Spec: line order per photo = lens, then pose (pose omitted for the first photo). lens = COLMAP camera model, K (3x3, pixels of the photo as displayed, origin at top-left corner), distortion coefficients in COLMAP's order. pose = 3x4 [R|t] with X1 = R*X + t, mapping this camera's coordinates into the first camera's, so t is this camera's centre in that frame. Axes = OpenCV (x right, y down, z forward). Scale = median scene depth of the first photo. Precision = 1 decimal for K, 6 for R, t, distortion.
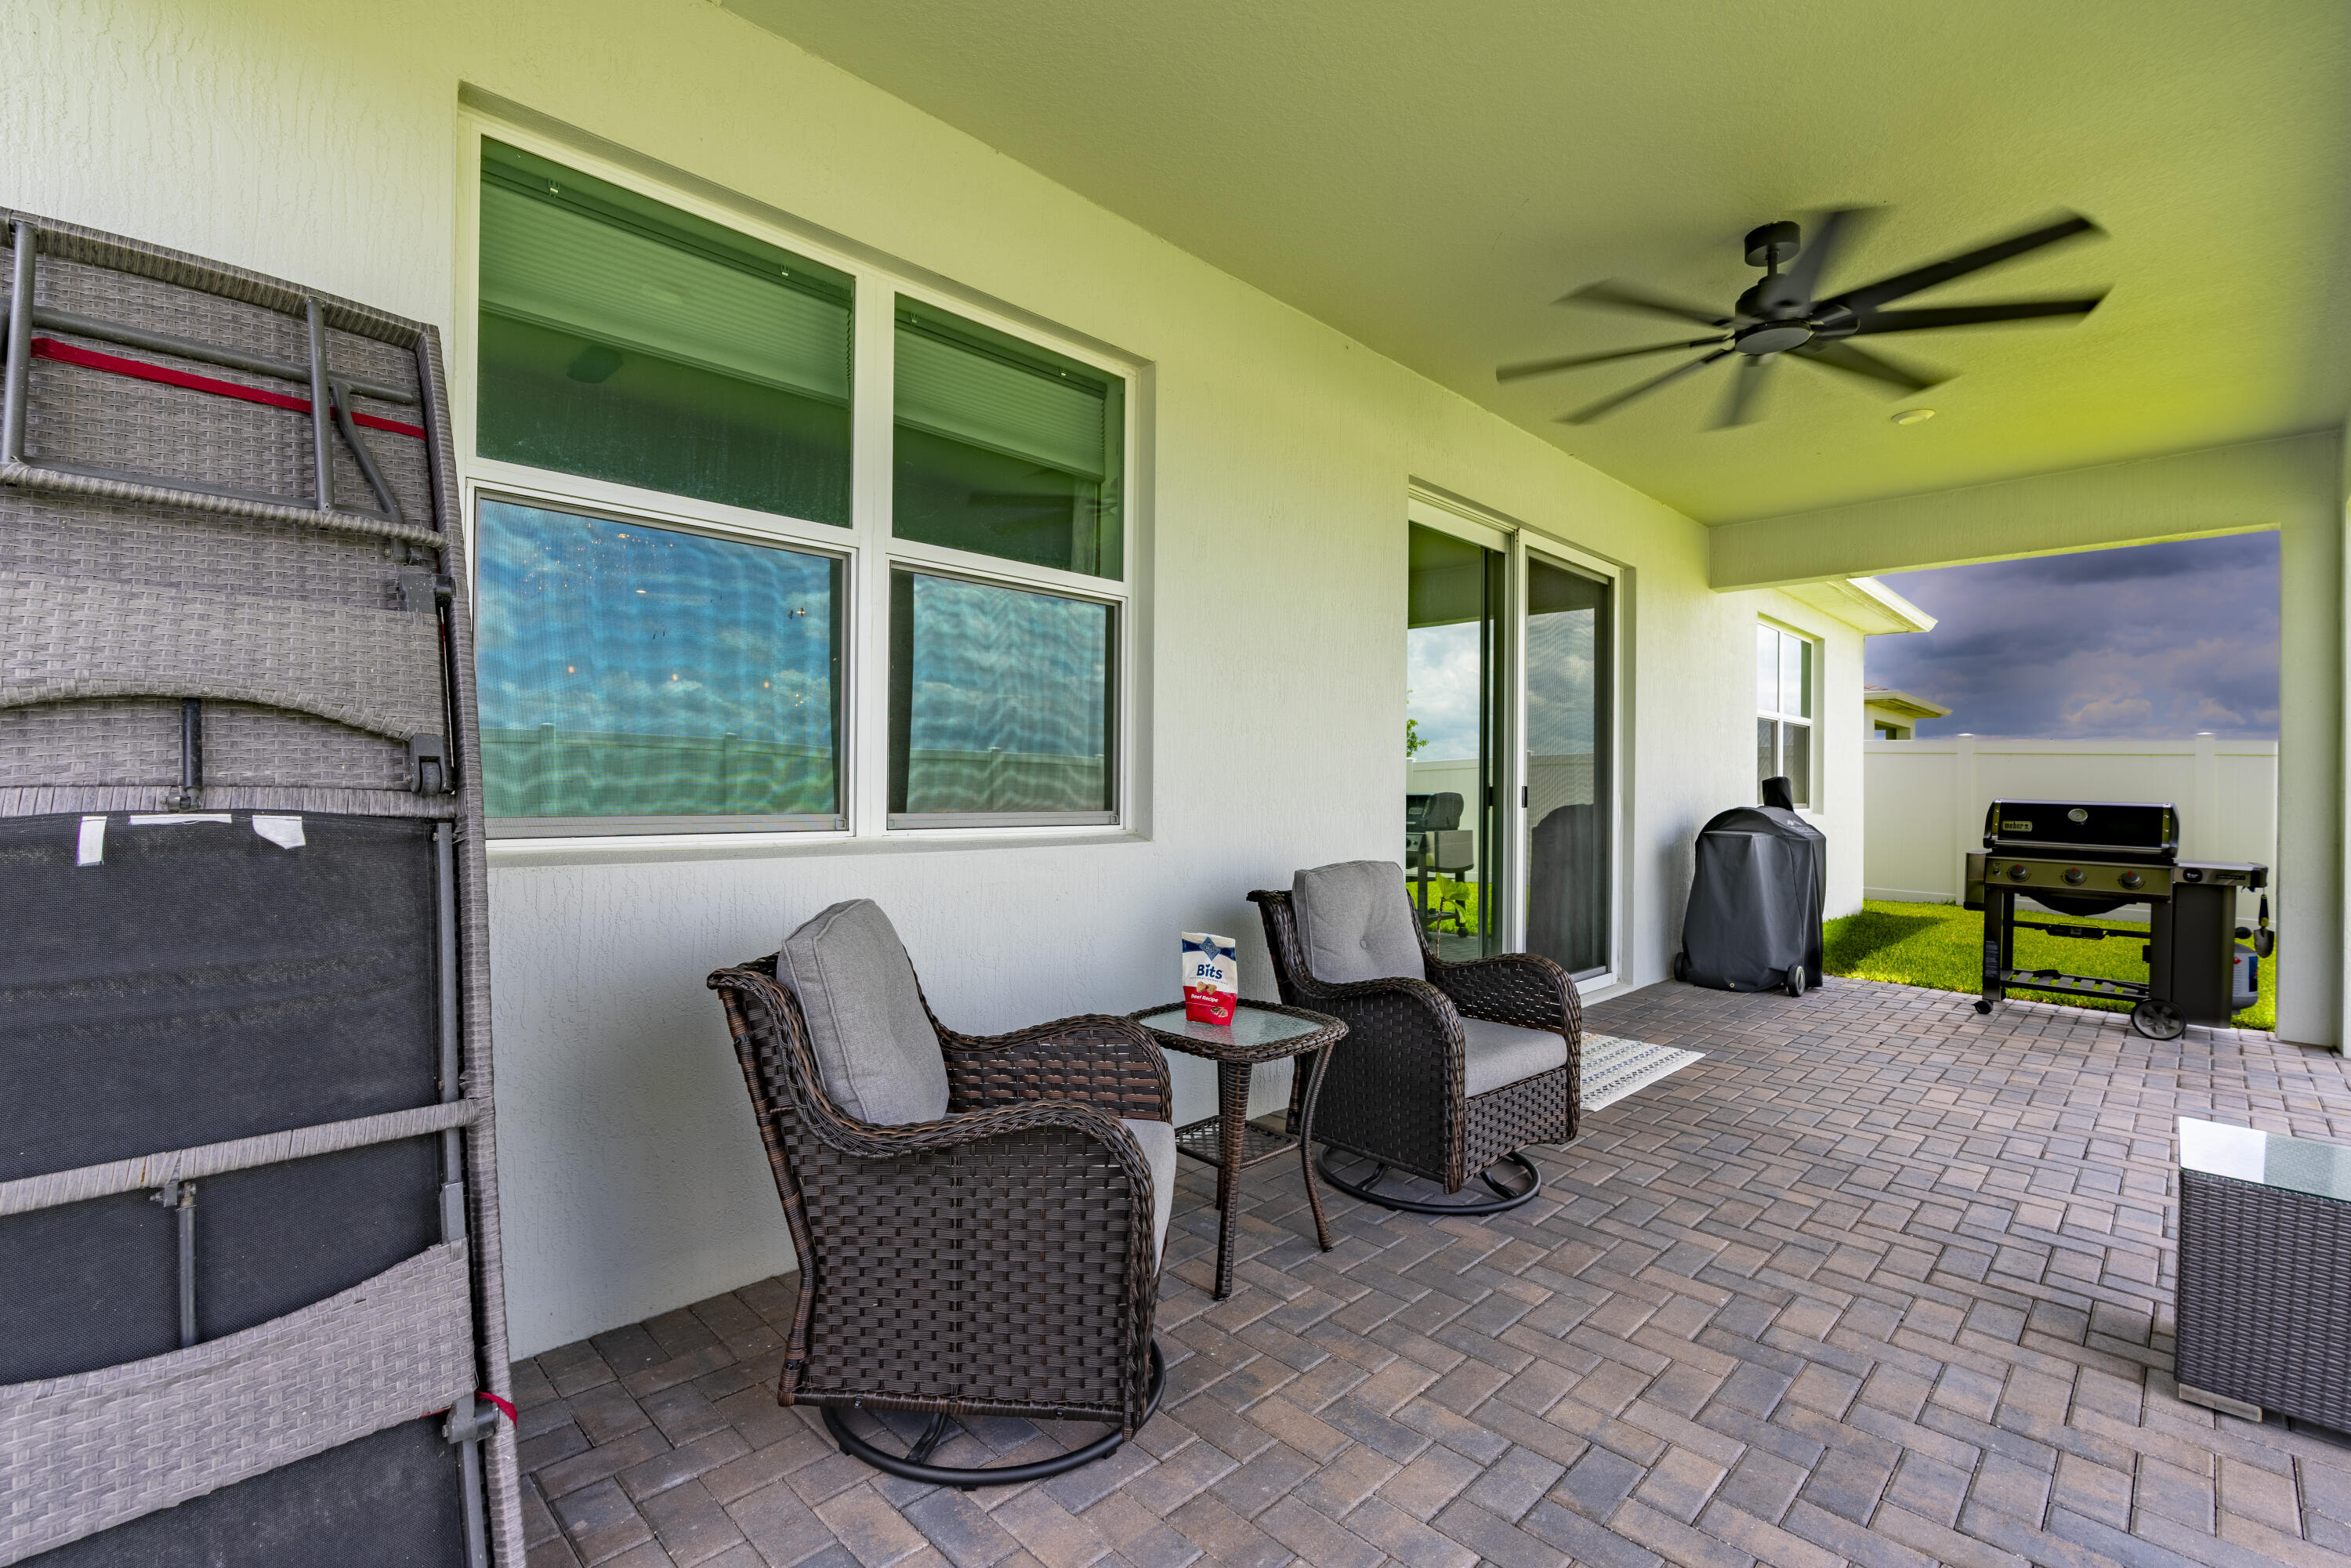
lens RADIAL K [[1050.1, 0, 1173.5], [0, 1050.1, 778.2], [0, 0, 1]] dist [-0.011816, 0.002039]
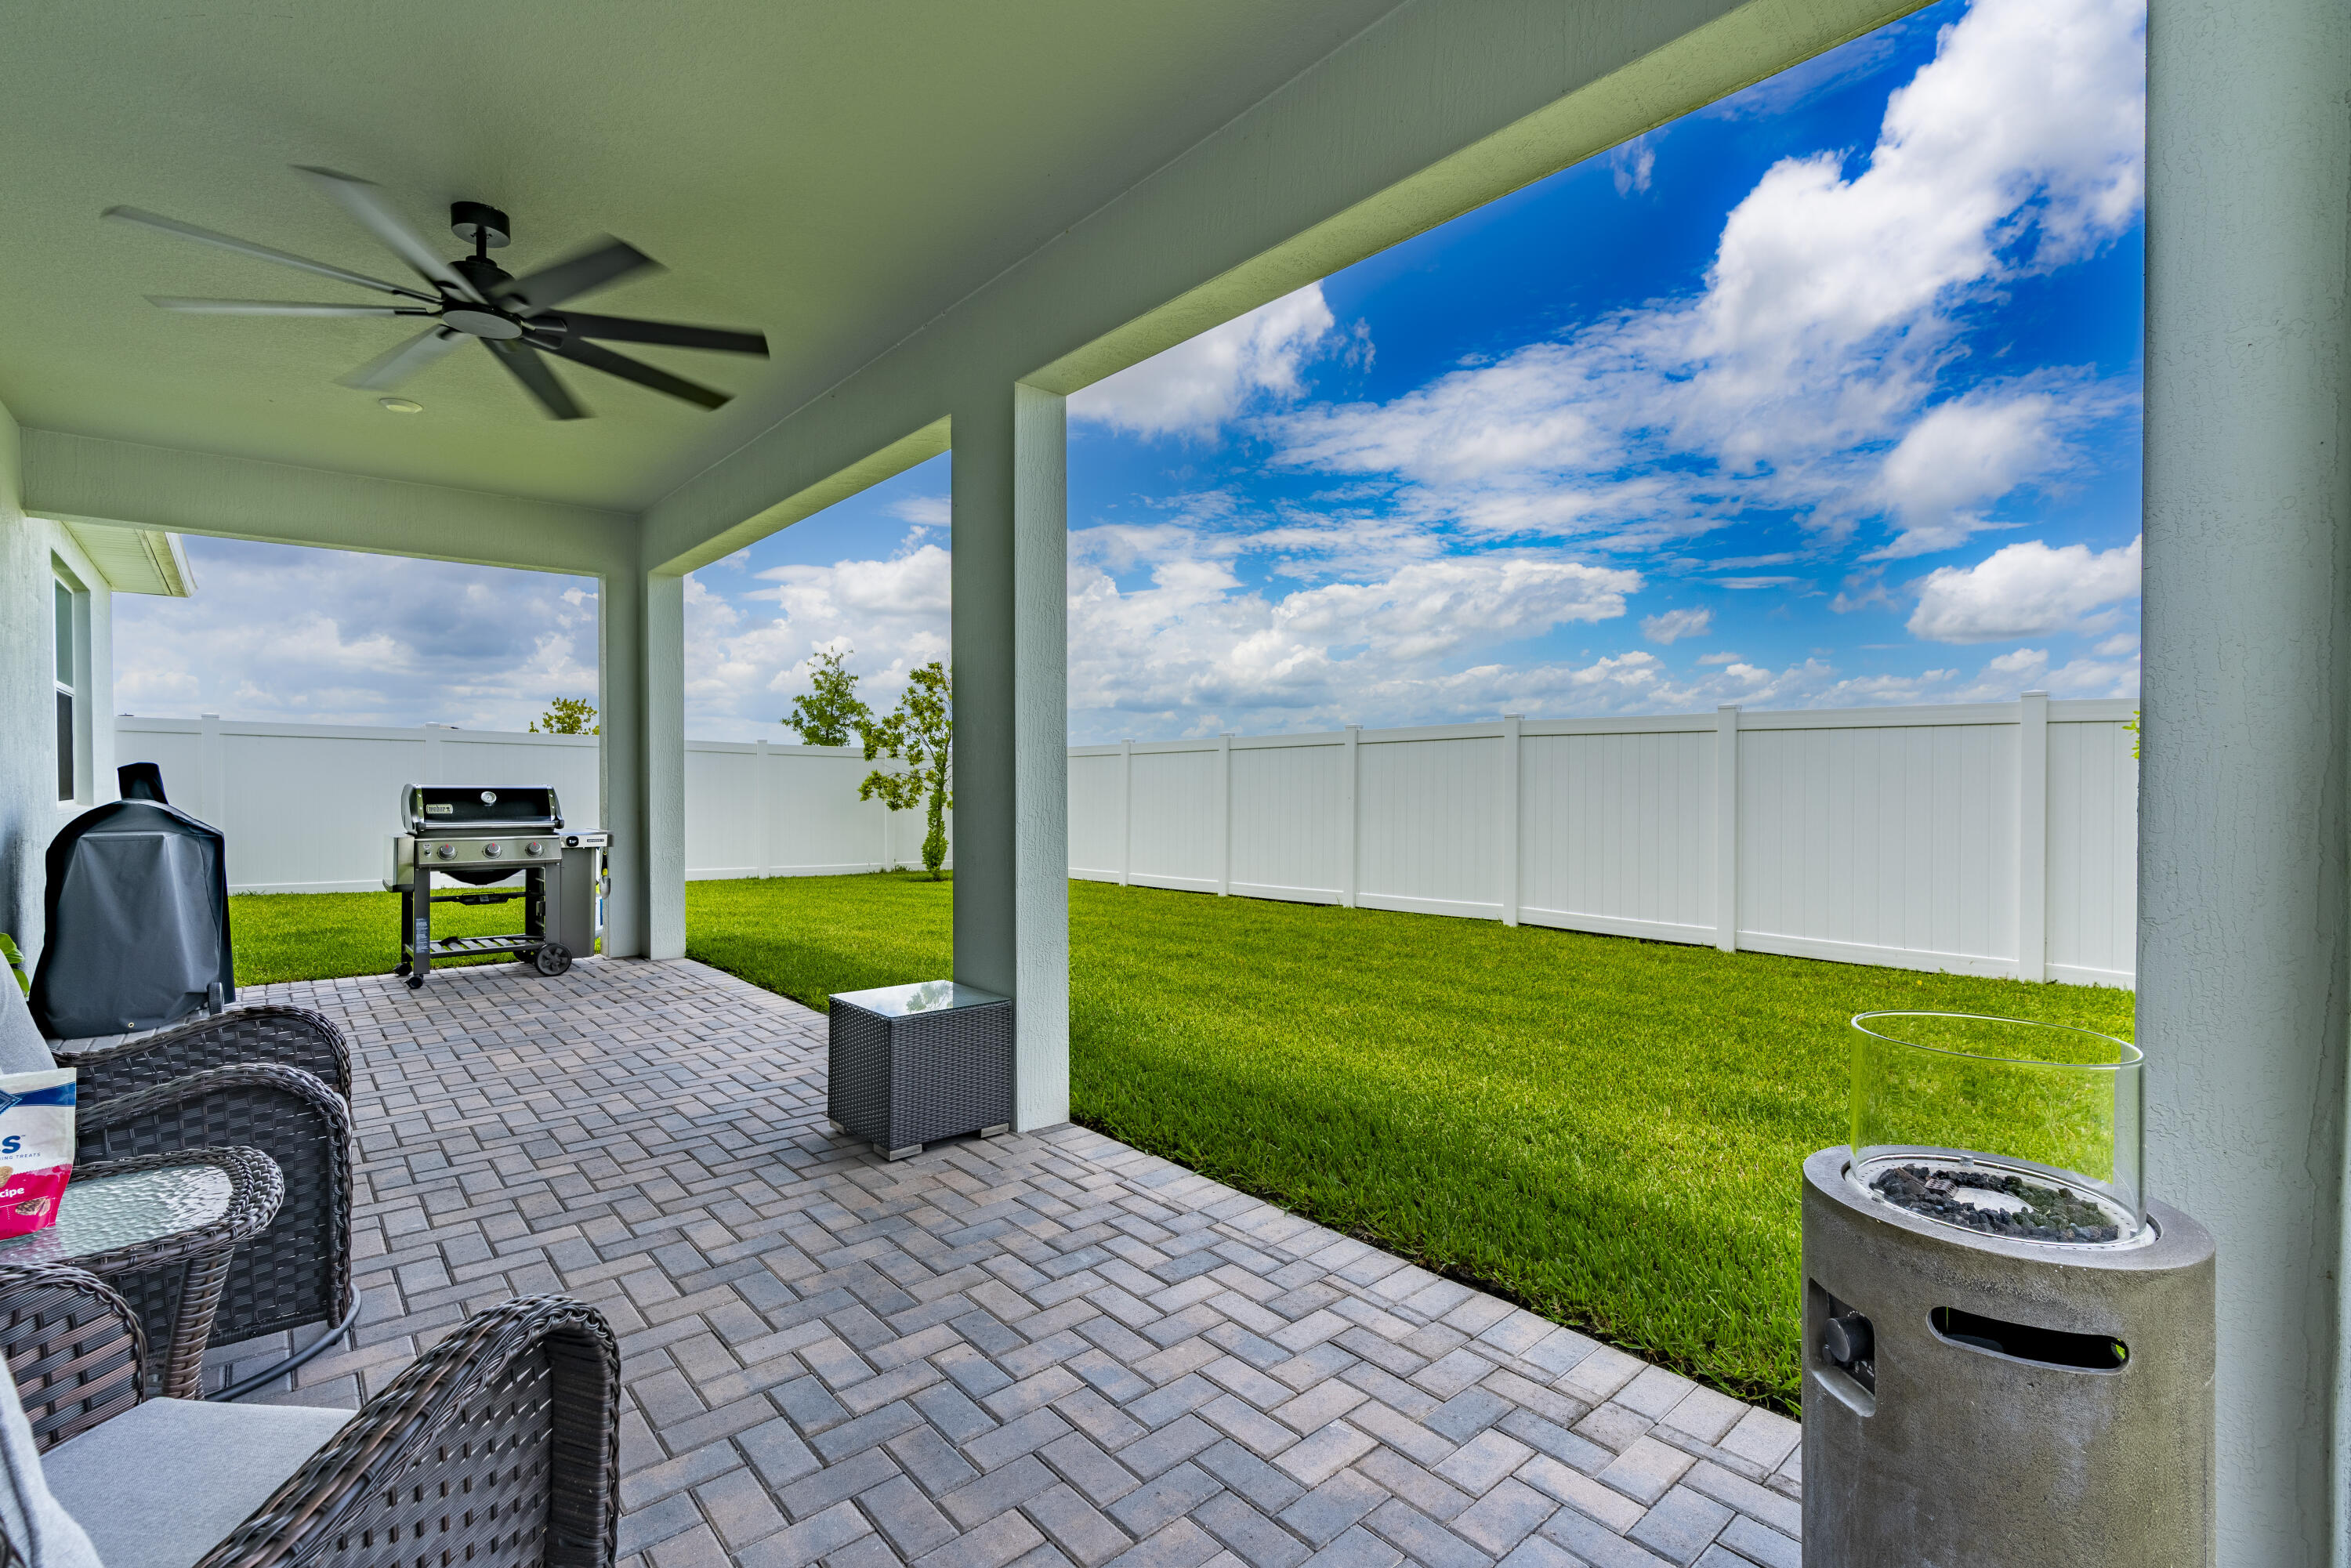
lens RADIAL K [[1050.1, 0, 1172.7], [0, 1050.1, 783.3], [0, 0, 1]] dist [-0.011816, 0.002039]
pose [[0.064722, -0.024099, 0.997612, -0.395170], [-0.002317, 0.999702, 0.024299, -0.014746], [-0.997901, -0.003884, 0.064647, 0.311518]]
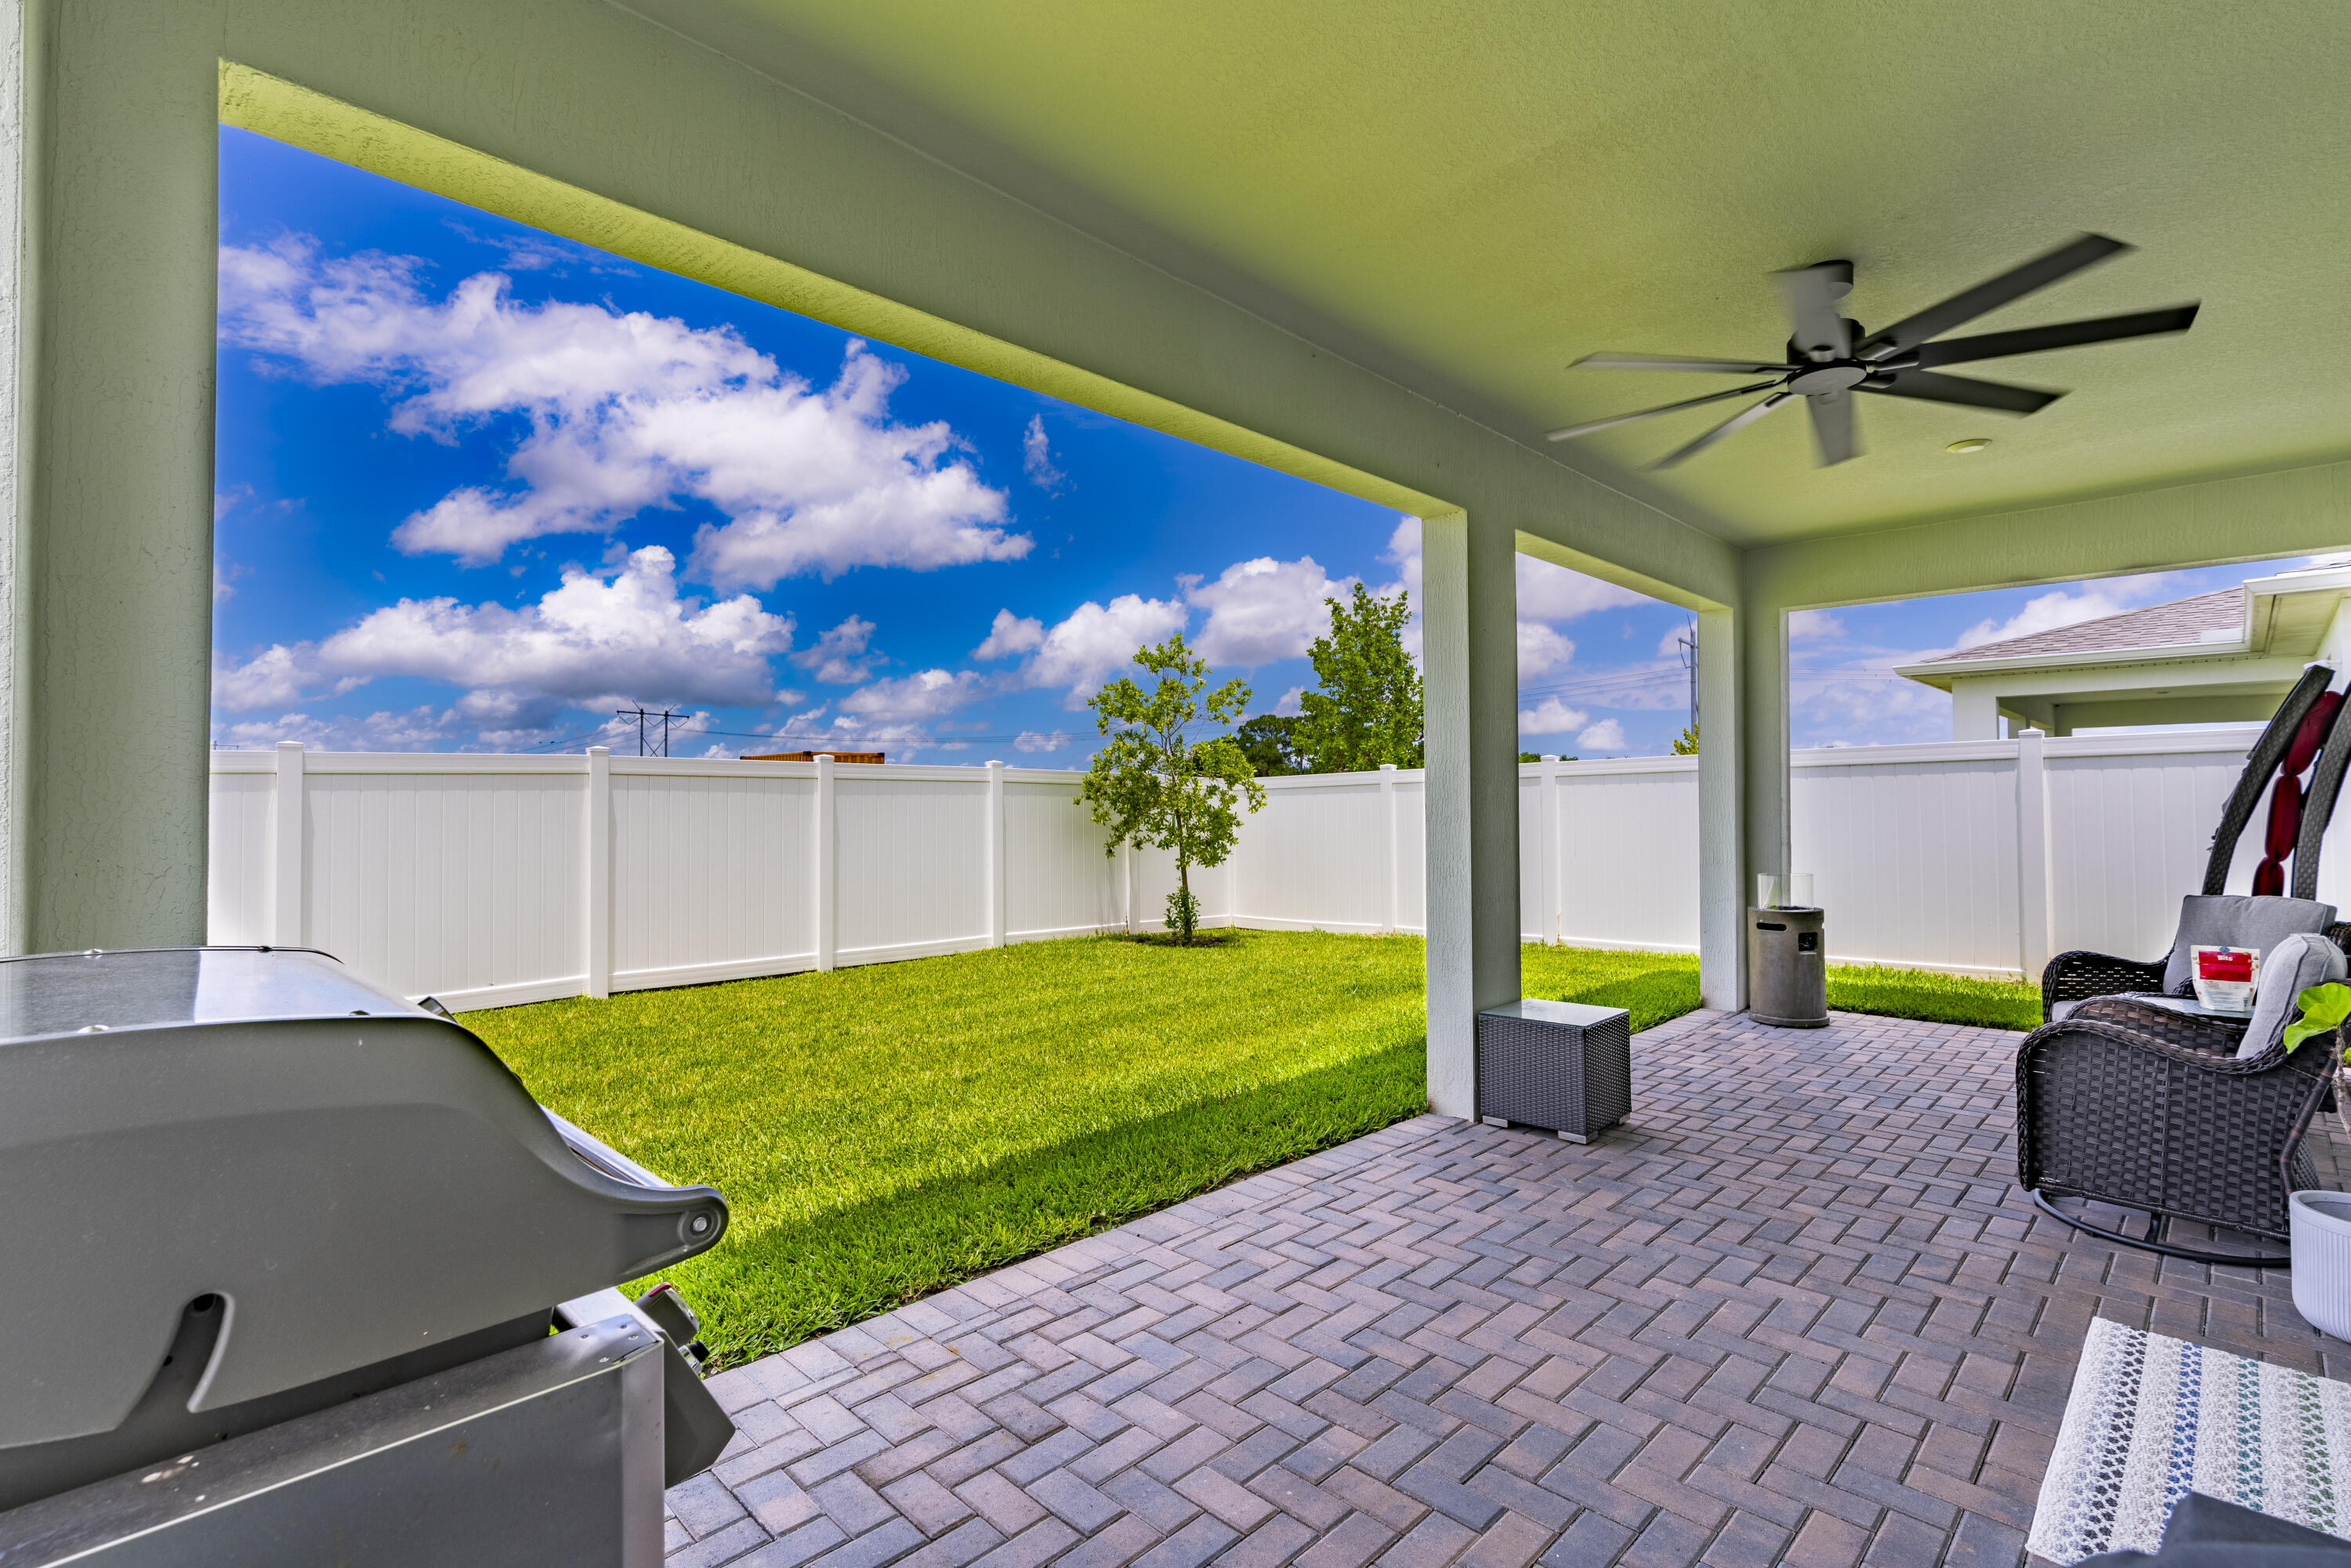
lens RADIAL K [[1050.1, 0, 1180.6], [0, 1050.1, 785.9], [0, 0, 1]] dist [-0.011816, 0.002039]
pose [[-0.999818, -0.014110, 0.012861, 1.247674], [-0.014377, 0.999677, -0.020947, -0.018821], [-0.012561, -0.021128, -0.999698, 2.115140]]
